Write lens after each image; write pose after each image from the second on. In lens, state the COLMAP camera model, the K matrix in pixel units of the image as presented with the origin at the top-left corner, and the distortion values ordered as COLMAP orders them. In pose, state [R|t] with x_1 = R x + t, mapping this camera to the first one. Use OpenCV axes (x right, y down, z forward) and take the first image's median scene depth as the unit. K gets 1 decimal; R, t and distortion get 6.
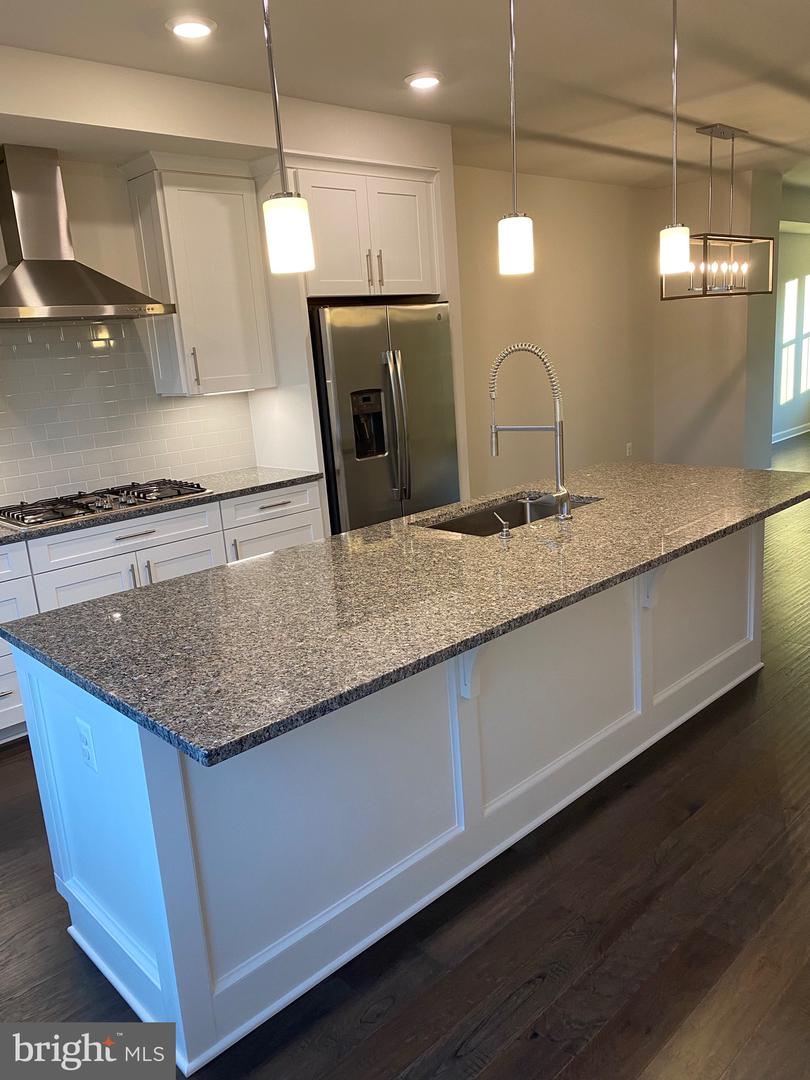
lens RADIAL K [[811.9, 0, 405.0], [0, 811.9, 540.0], [0, 0, 1]] dist [0.048051, -0.107782]
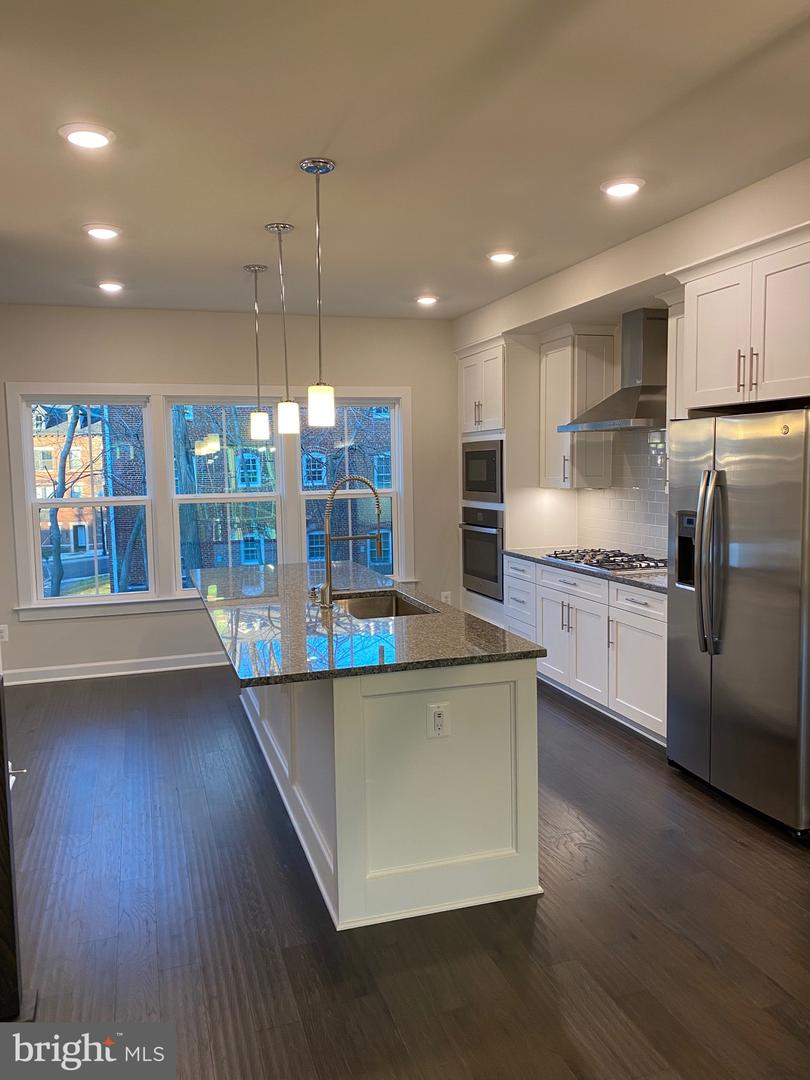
lens RADIAL K [[811.9, 0, 405.0], [0, 811.9, 540.0], [0, 0, 1]] dist [0.048051, -0.107782]
pose [[-0.445545, 0.163257, -0.880248, 0.923564], [-0.163781, 0.951775, 0.259422, -0.355768], [0.880151, 0.259752, -0.397321, 1.158323]]
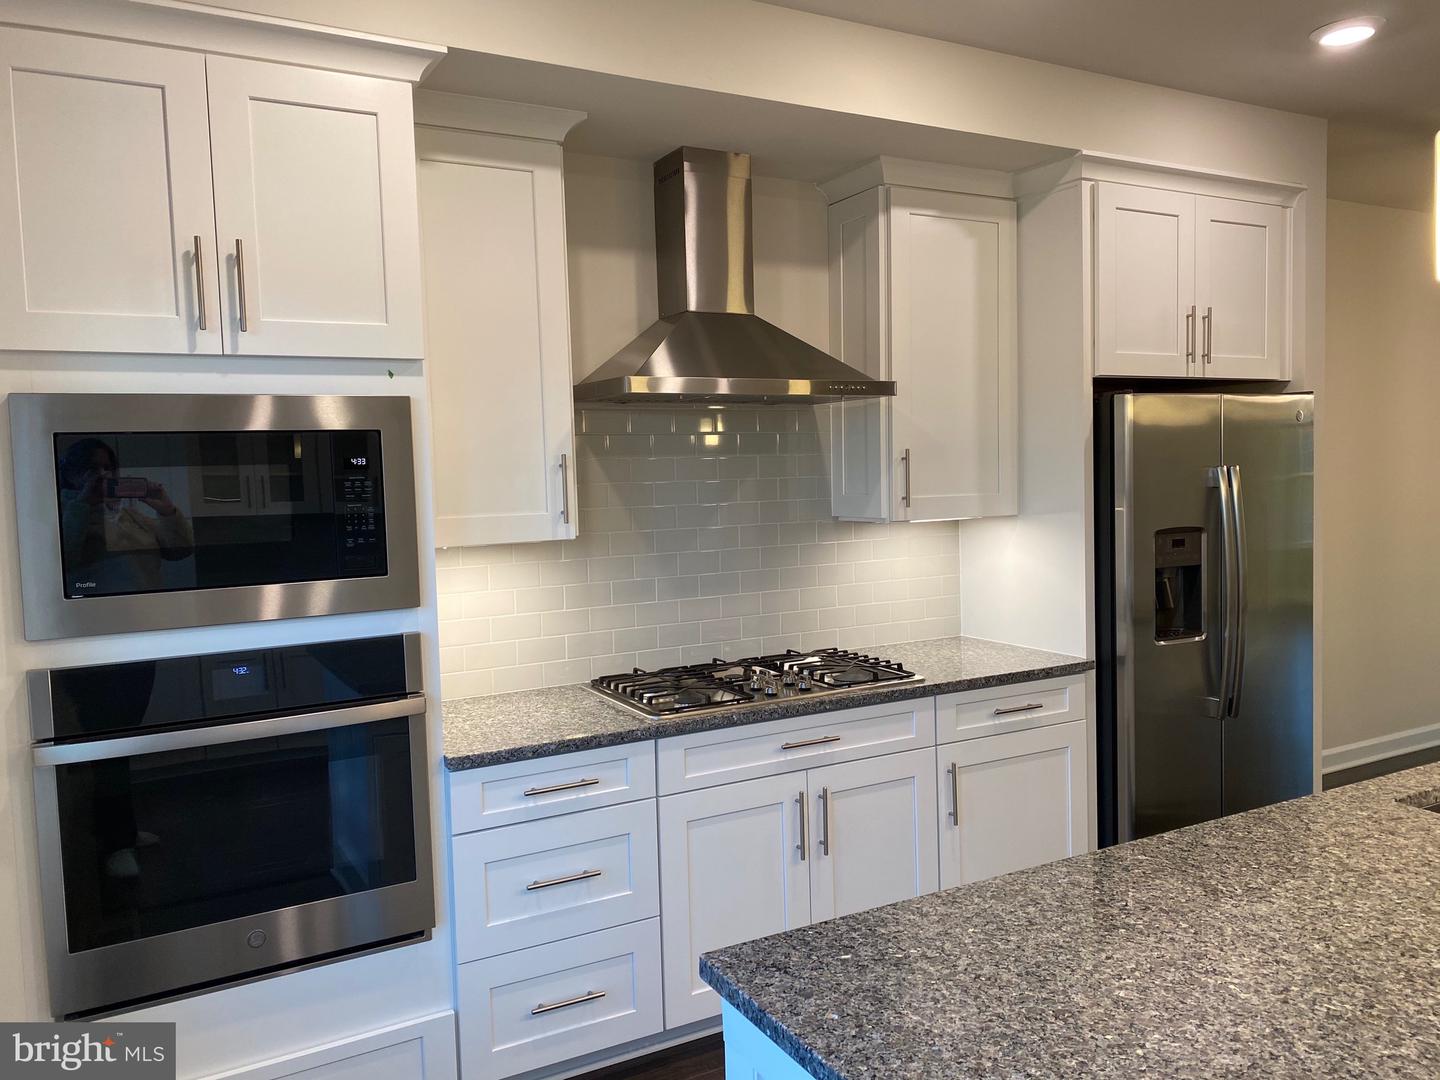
lens RADIAL K [[1082.5, 0, 720.0], [0, 1082.5, 540.0], [0, 0, 1]] dist [0.048051, -0.107782]
pose [[0.962646, 0.062956, -0.263341, -0.172042], [-0.103517, 0.984280, -0.143100, -0.028918], [0.250192, 0.165015, 0.954030, 0.164923]]
